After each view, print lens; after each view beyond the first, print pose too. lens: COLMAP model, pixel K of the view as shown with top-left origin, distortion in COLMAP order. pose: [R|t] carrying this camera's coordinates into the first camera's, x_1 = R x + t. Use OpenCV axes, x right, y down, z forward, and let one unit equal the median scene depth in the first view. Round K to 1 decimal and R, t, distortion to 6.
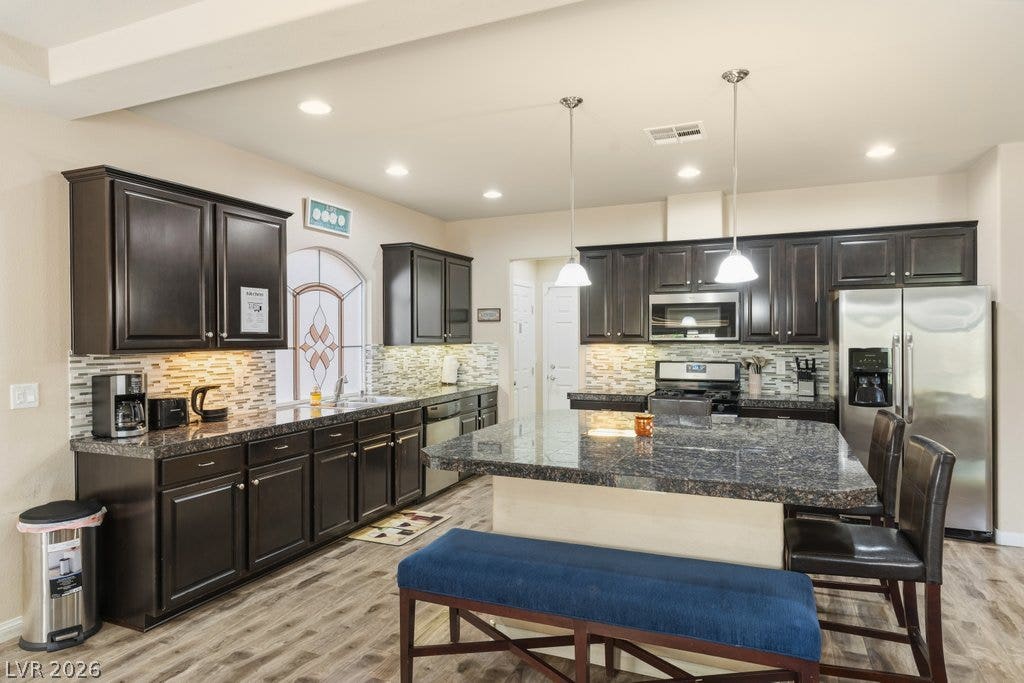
lens RADIAL K [[610.9, 0, 512.3], [0, 610.9, 339.3], [0, 0, 1]] dist [0.008133, 0.000488]
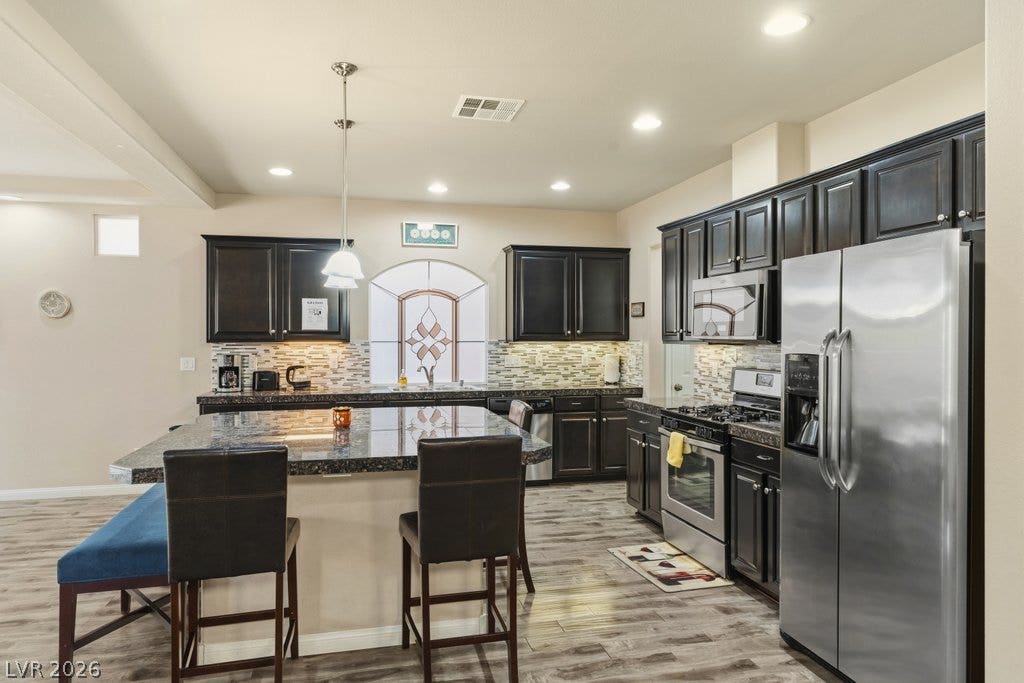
lens RADIAL K [[648.6, 0, 512.0], [0, 648.6, 339.2], [0, 0, 1]] dist [-0.004621, -0.000260]
pose [[0.602302, 0.012097, -0.798176, 0.922916], [-0.006302, 0.999926, 0.010399, -0.006895], [0.798243, -0.001234, 0.602334, 0.402770]]
